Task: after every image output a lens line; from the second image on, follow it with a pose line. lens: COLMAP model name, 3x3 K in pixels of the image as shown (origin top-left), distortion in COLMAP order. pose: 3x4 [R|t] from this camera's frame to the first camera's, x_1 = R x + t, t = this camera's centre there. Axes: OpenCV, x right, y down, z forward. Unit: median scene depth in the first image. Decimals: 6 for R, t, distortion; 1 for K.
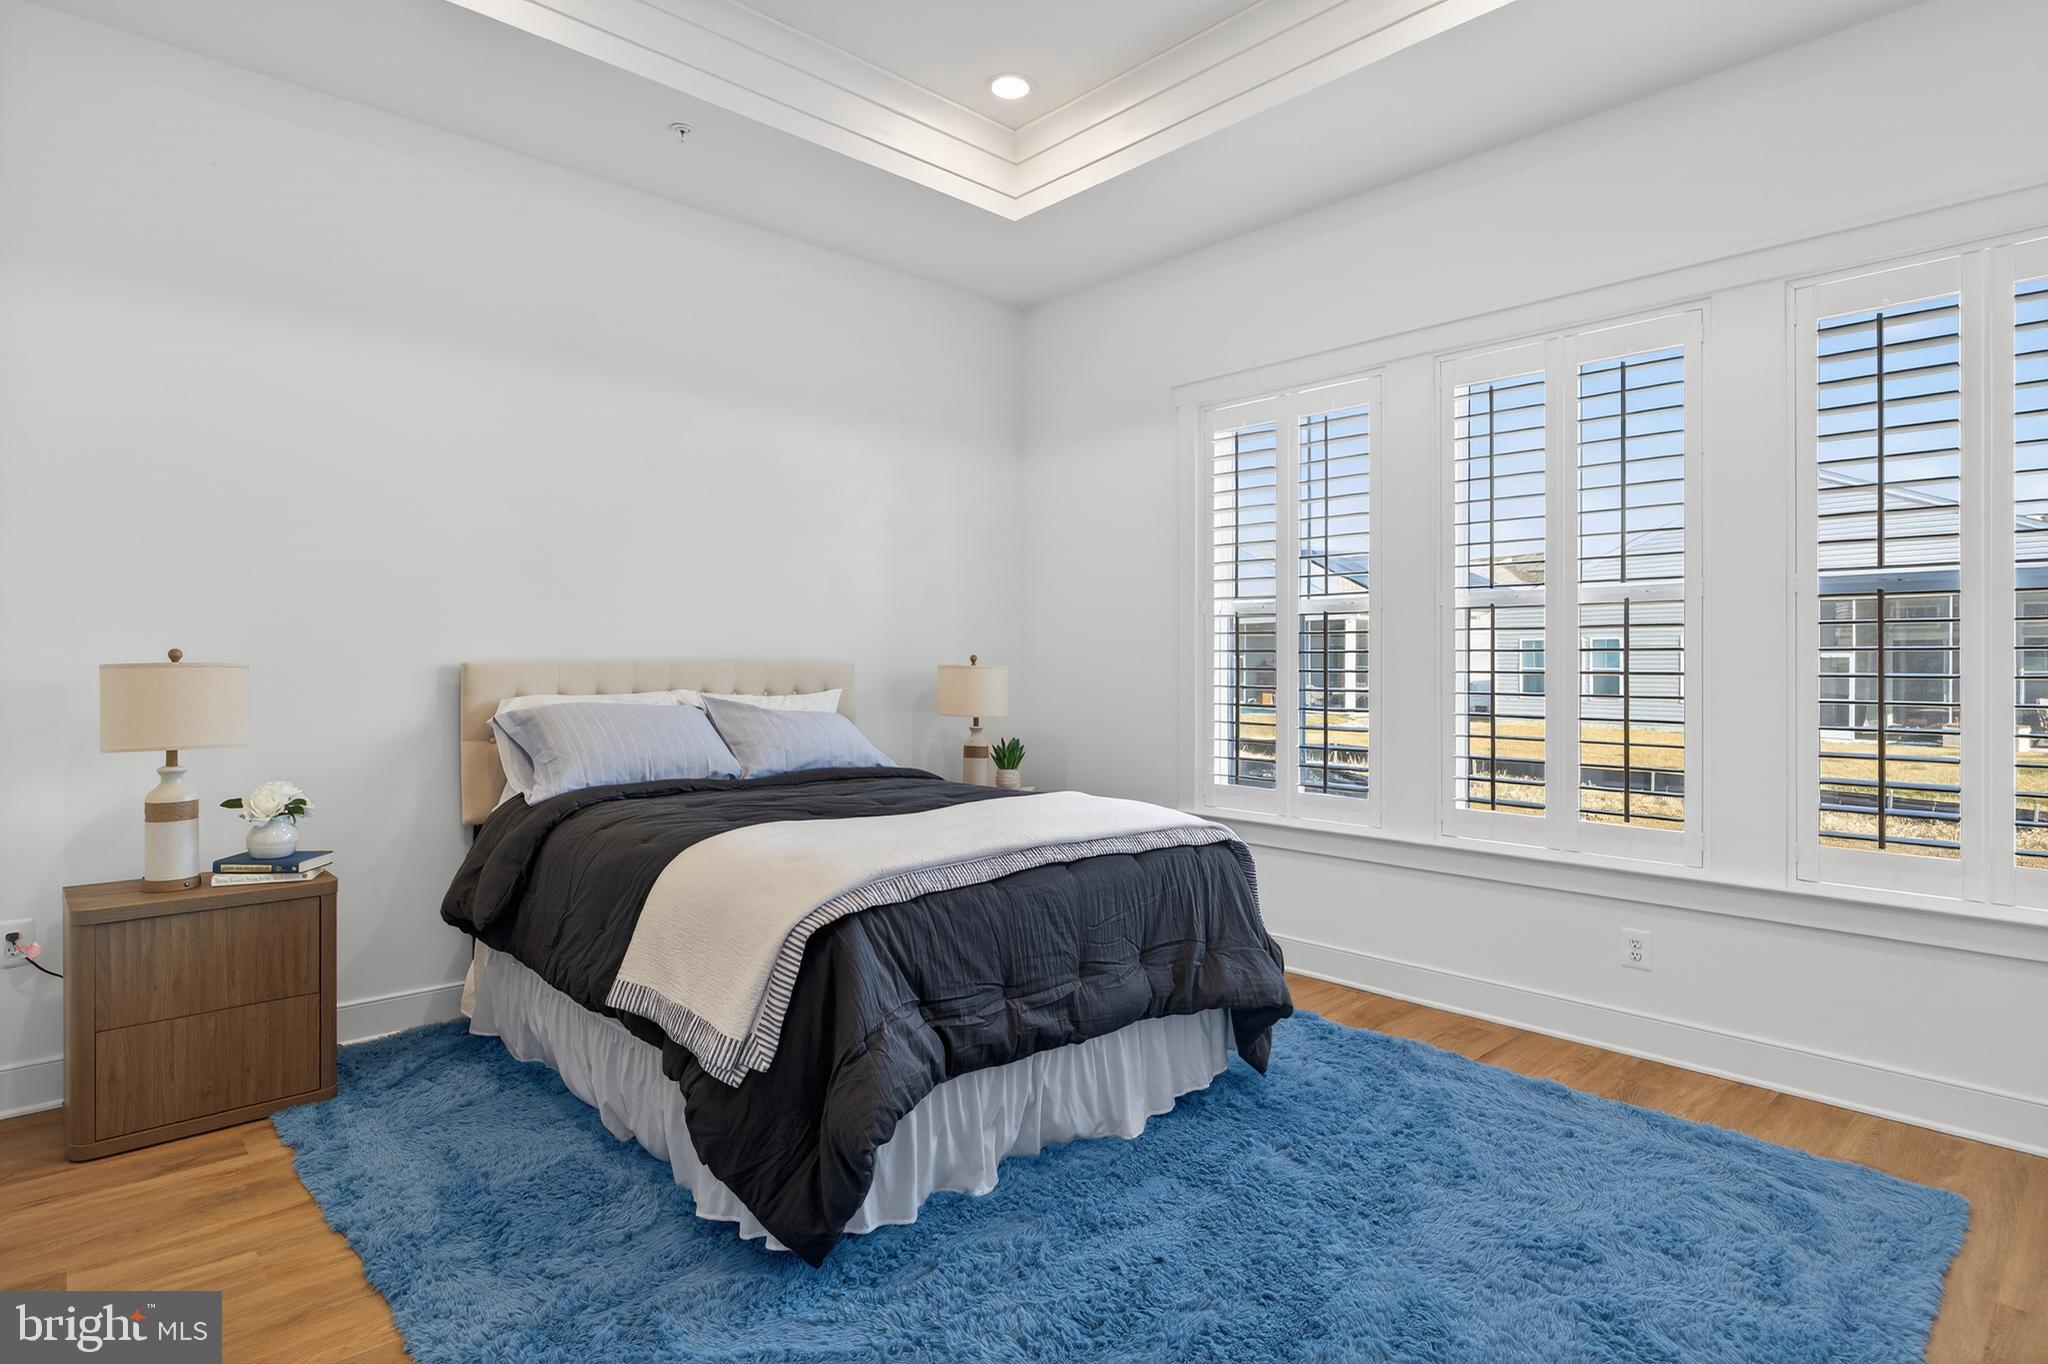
lens RADIAL K [[1050.3, 0, 1030.9], [0, 1050.3, 687.5], [0, 0, 1]] dist [-0.006120, -0.000406]
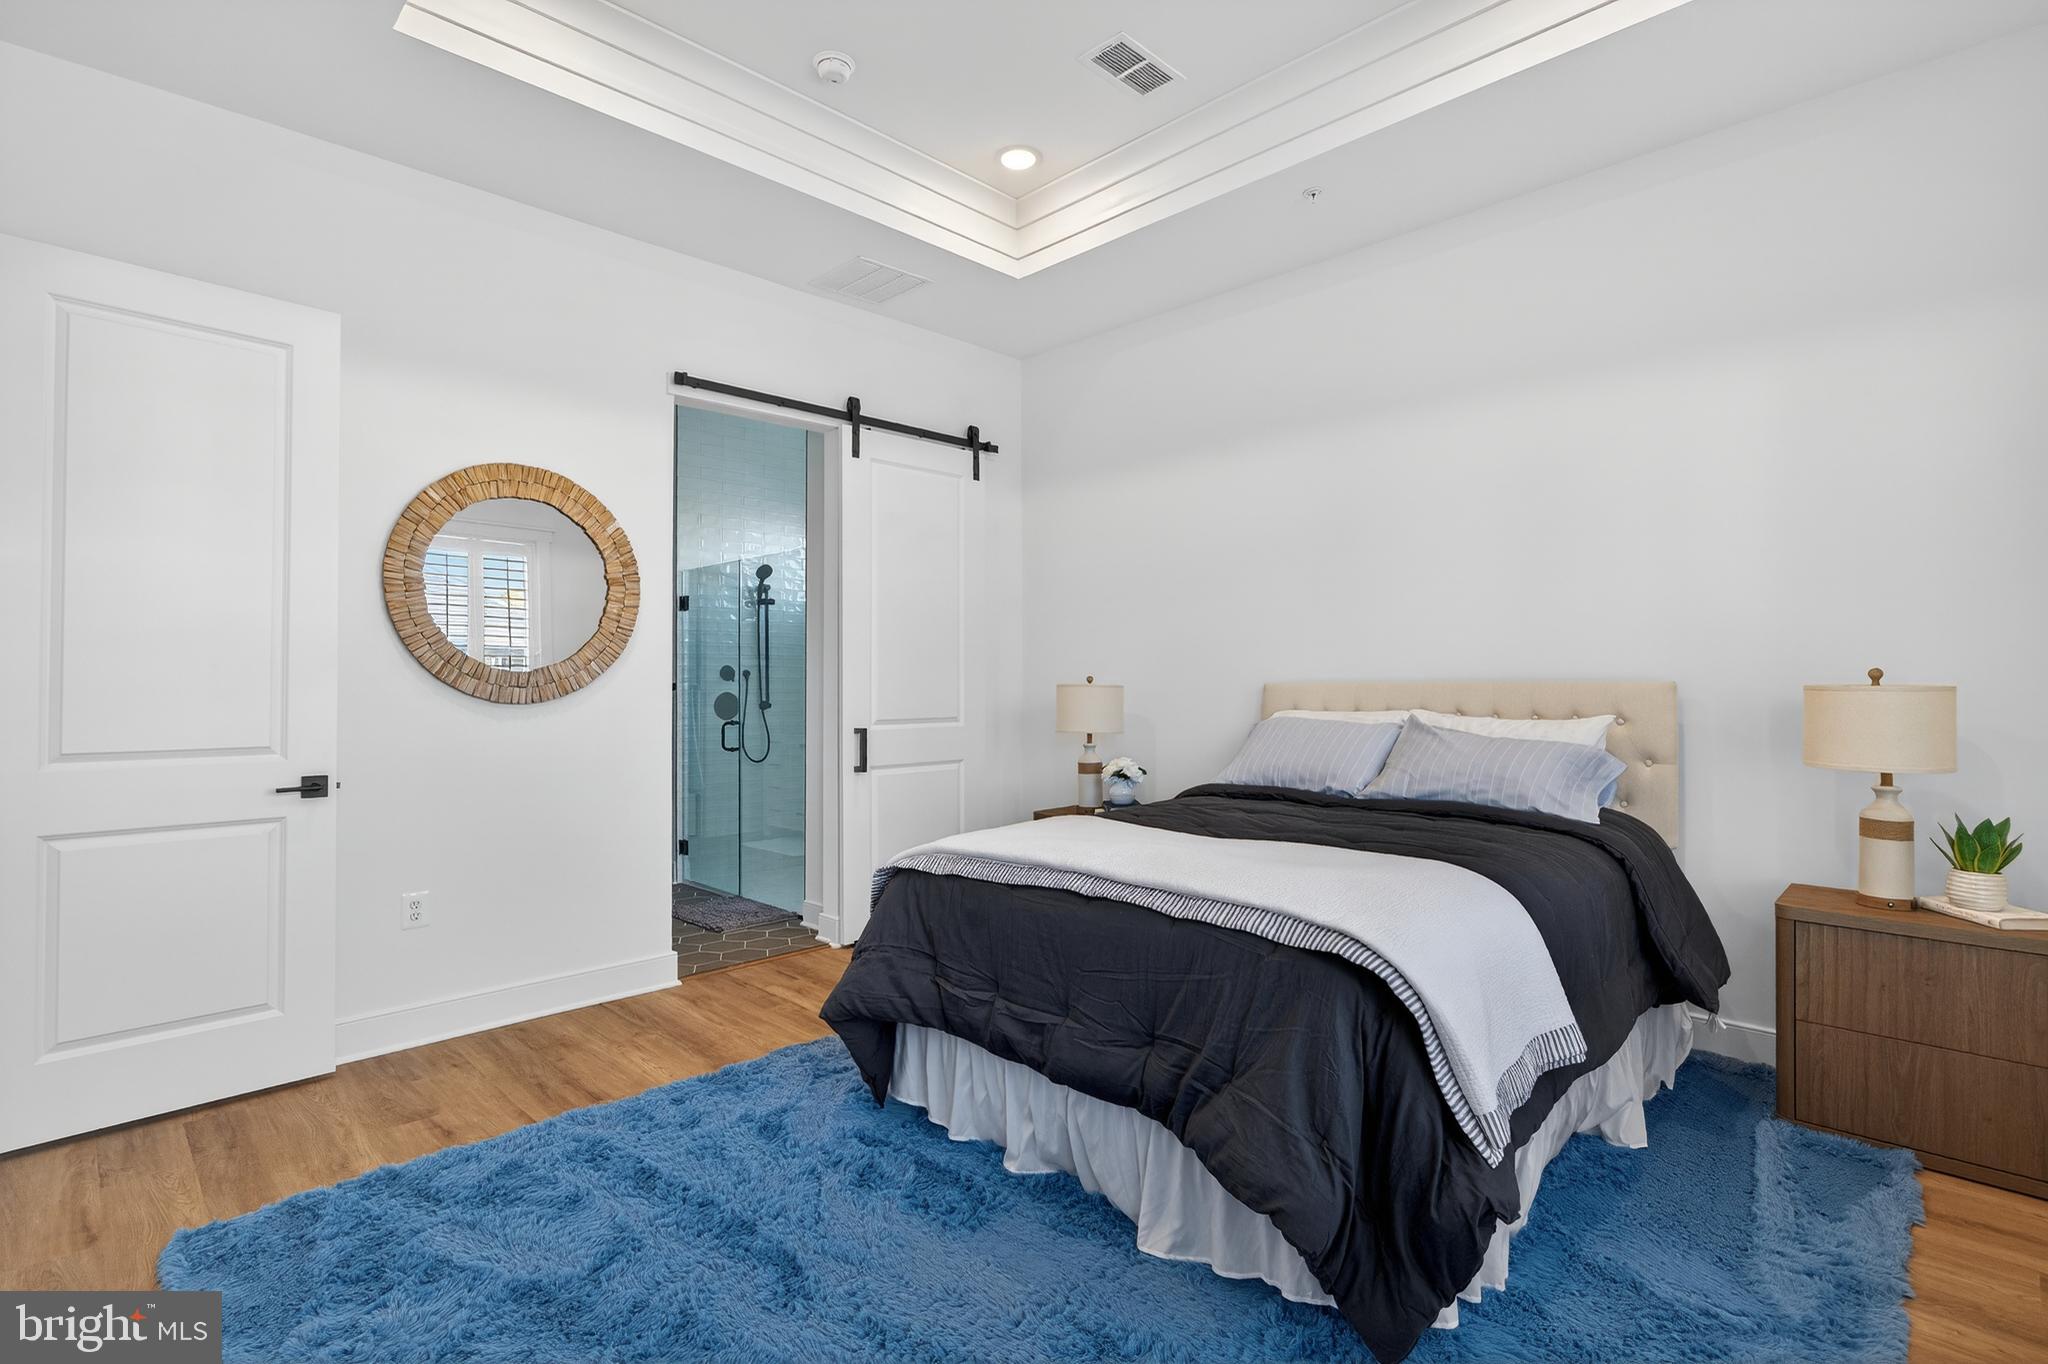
lens RADIAL K [[1050.3, 0, 1030.9], [0, 1050.3, 687.5], [0, 0, 1]] dist [-0.006120, -0.000406]
pose [[0.025685, 0.005295, -0.999656, 0.762355], [-0.023562, 0.999711, 0.004690, -0.014825], [0.999392, 0.023434, 0.025803, 0.733052]]
